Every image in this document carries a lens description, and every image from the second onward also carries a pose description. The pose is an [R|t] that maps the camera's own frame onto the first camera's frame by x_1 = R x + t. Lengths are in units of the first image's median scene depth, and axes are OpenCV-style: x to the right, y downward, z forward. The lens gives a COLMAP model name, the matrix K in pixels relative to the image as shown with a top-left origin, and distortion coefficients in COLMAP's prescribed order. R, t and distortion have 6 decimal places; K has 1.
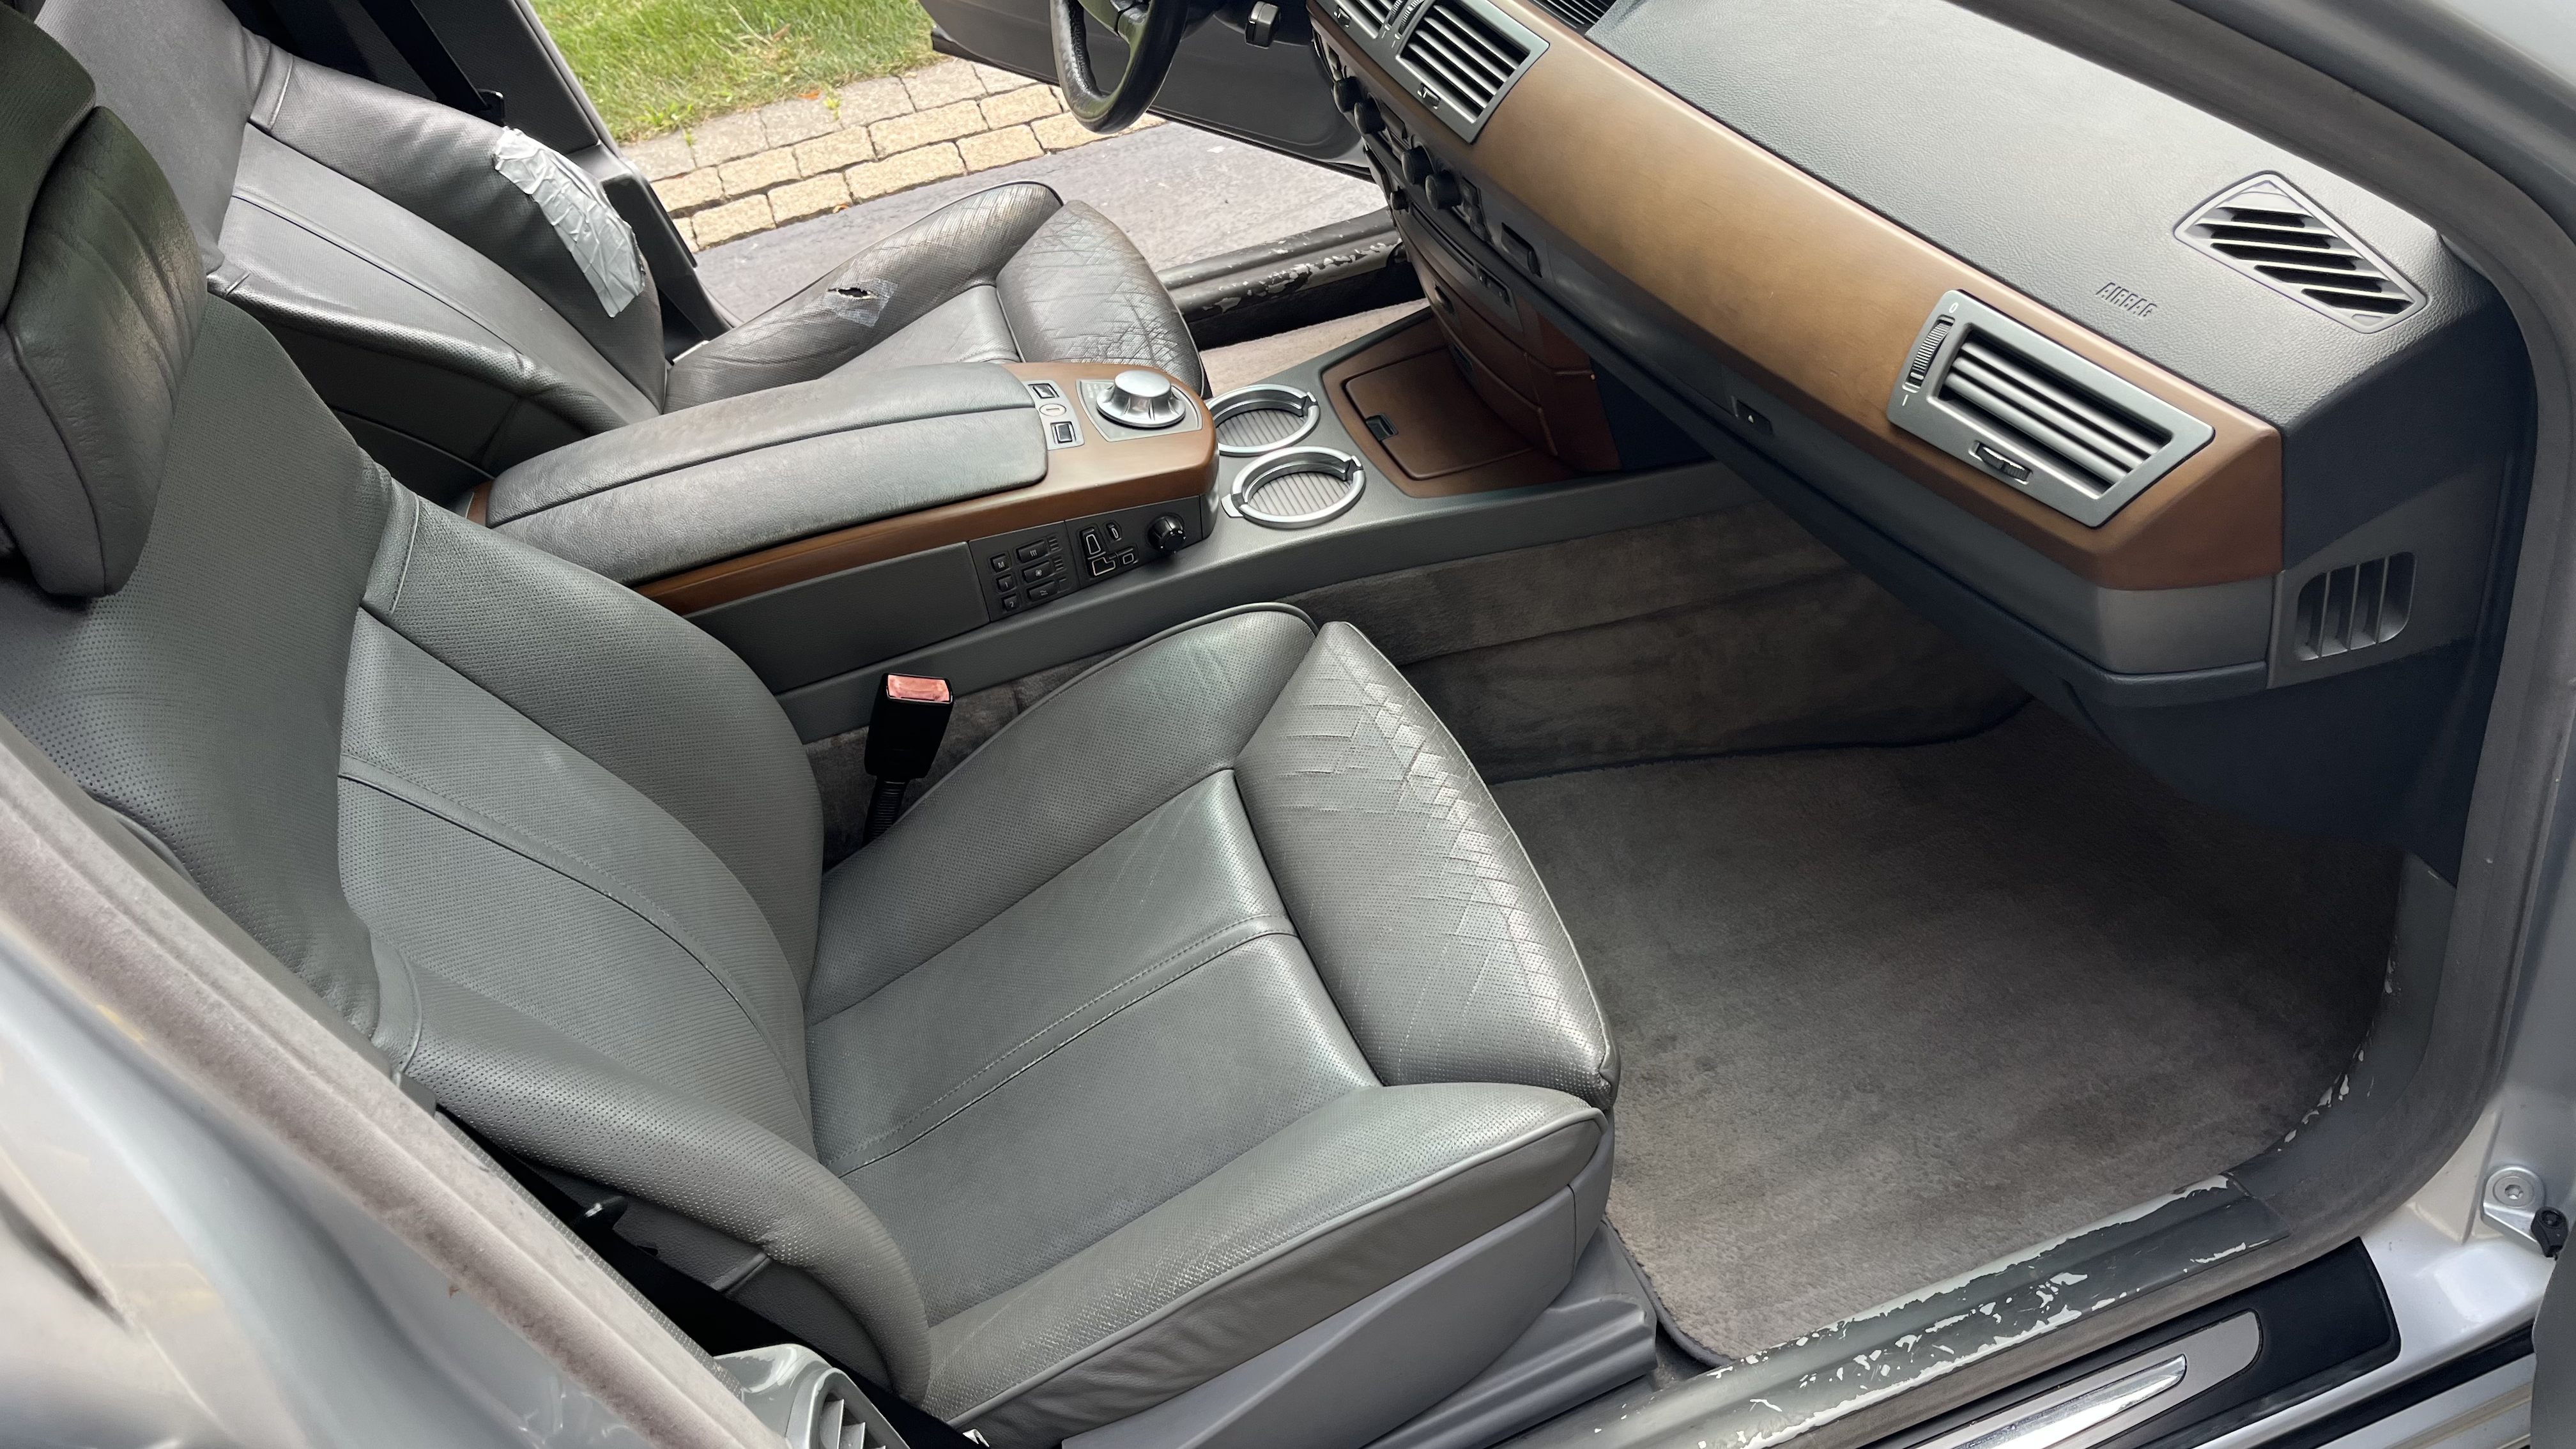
lens RADIAL K [[2013.9, 0, 1288.0], [0, 2013.9, 724.5], [0, 0, 1]] dist [0.031043, -0.007007]
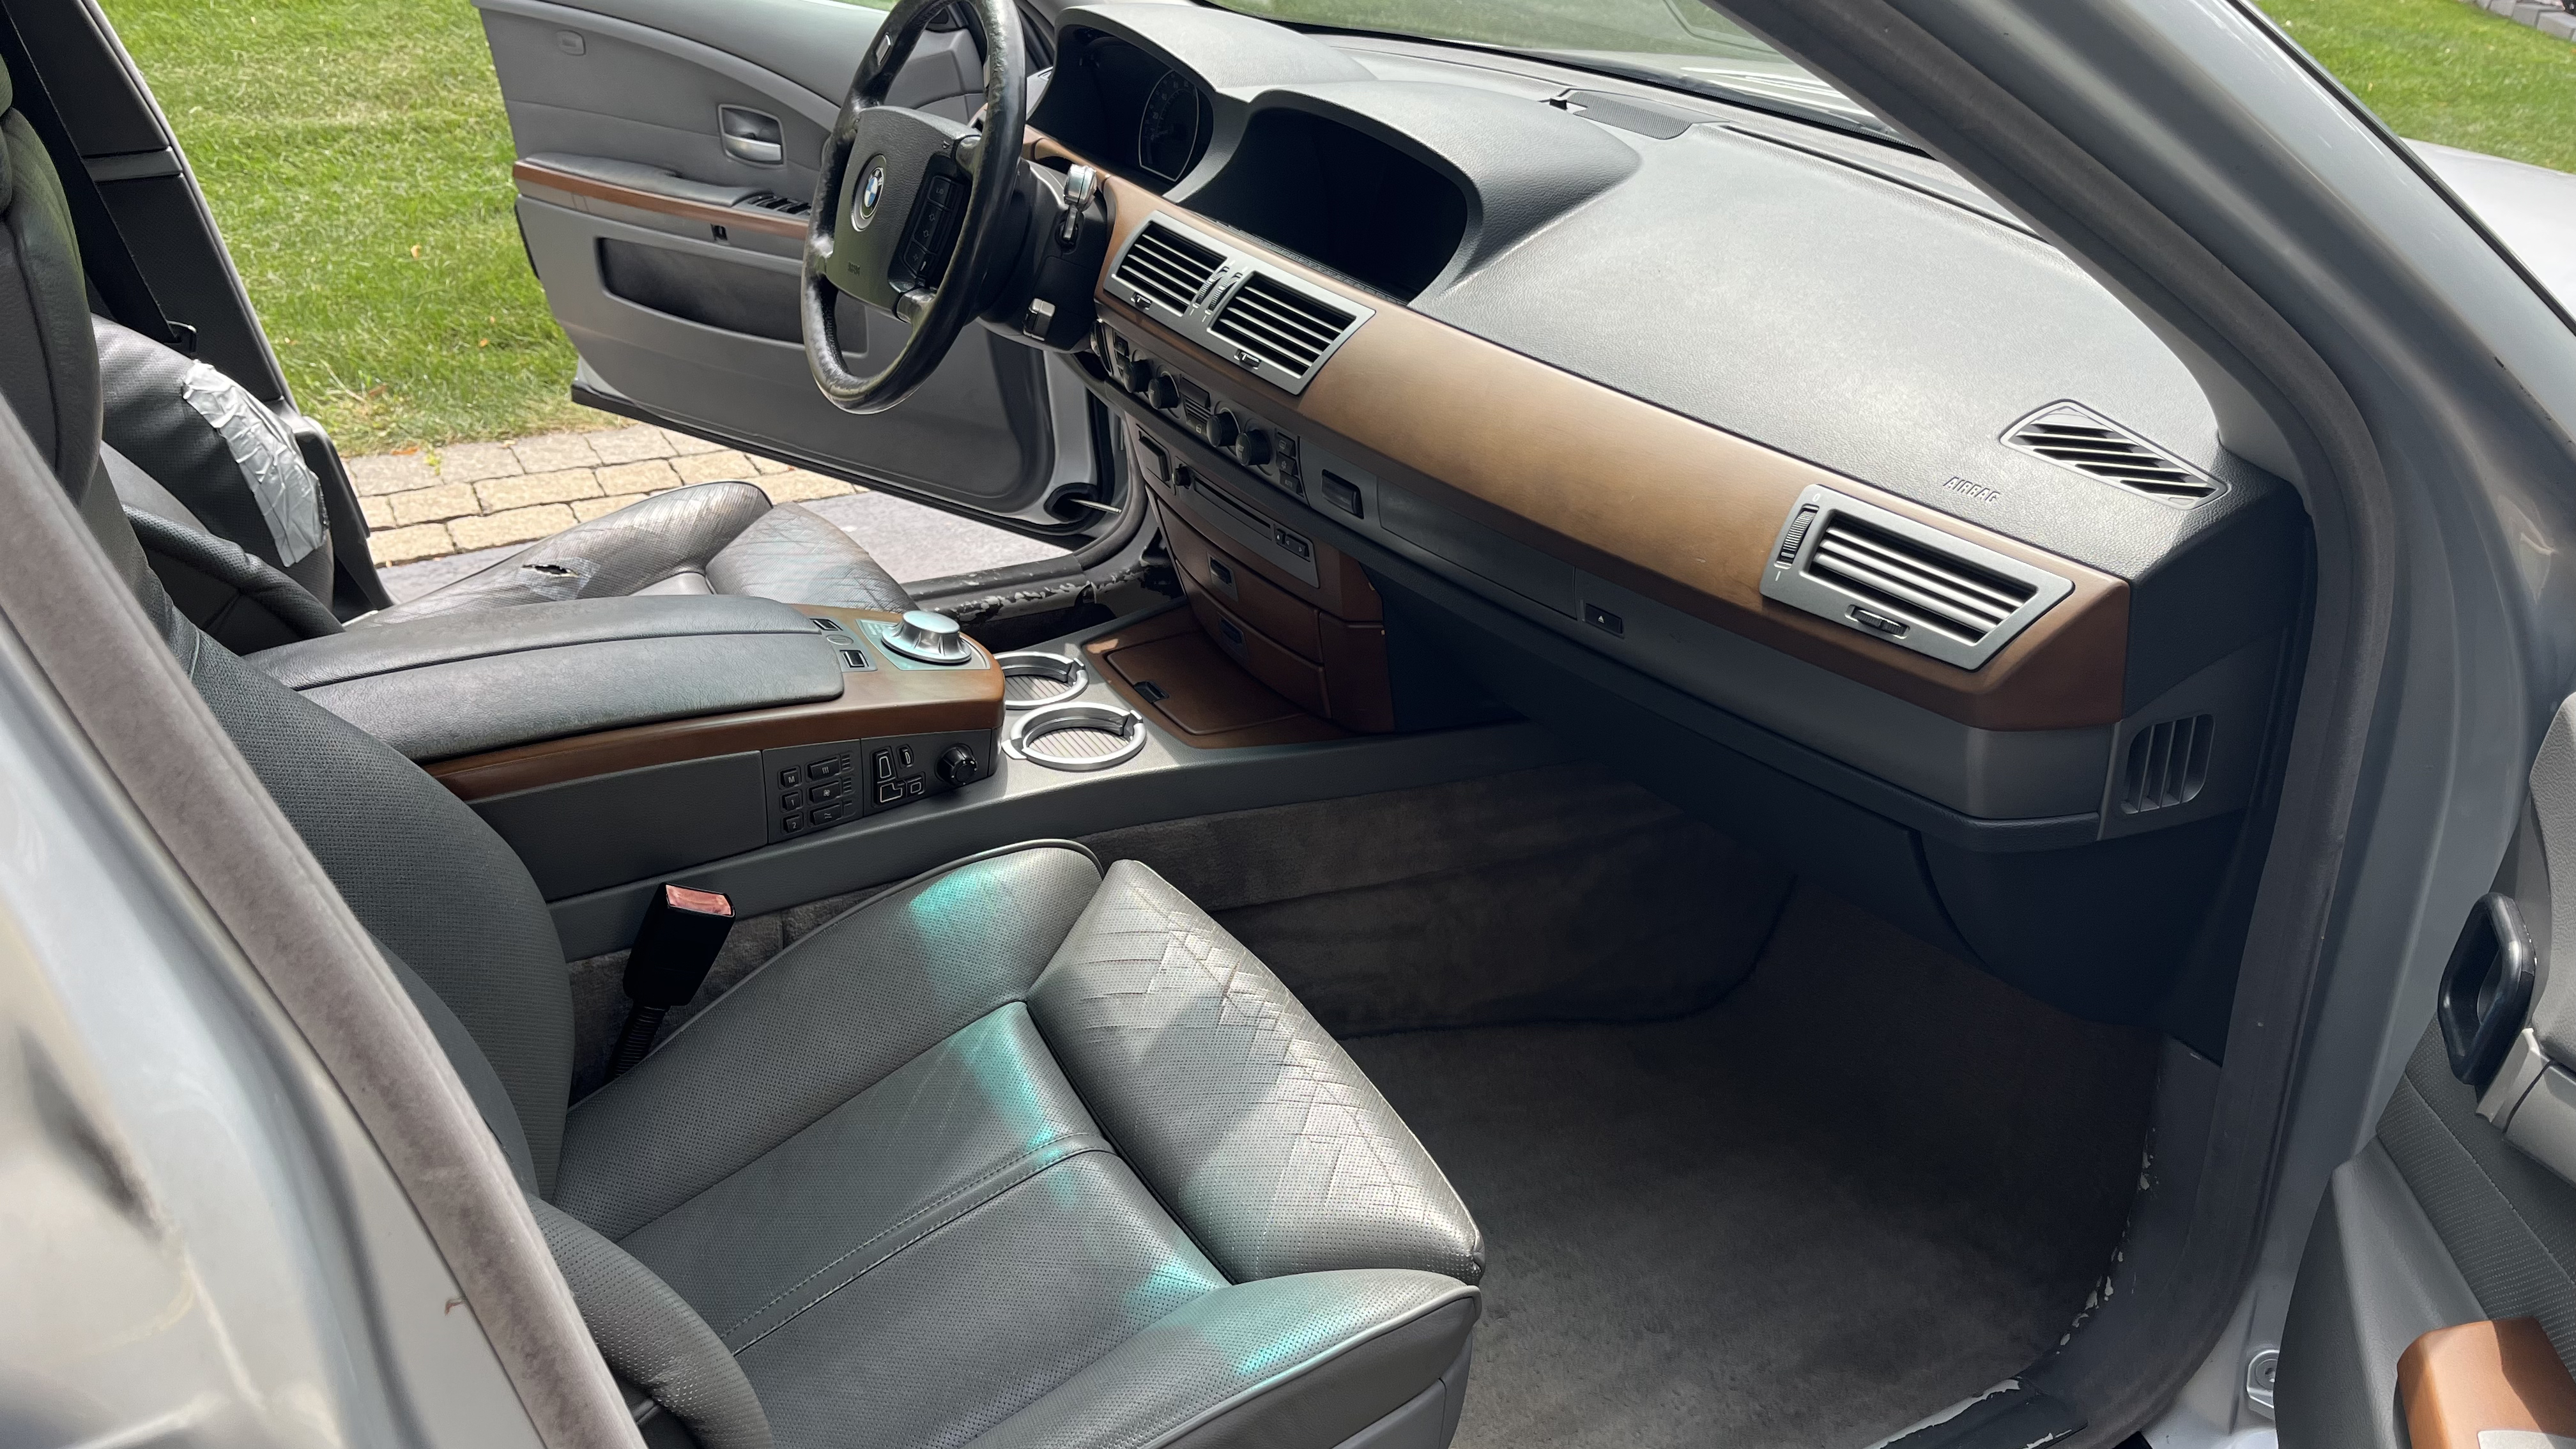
lens RADIAL K [[2017.1, 0, 1288.0], [0, 2017.1, 724.5], [0, 0, 1]] dist [0.032116, -0.006537]
pose [[0.969832, 0.058862, 0.236561, -0.140548], [-0.002331, 0.972605, -0.232451, 0.117094], [-0.243763, 0.224887, 0.943401, 0.026864]]
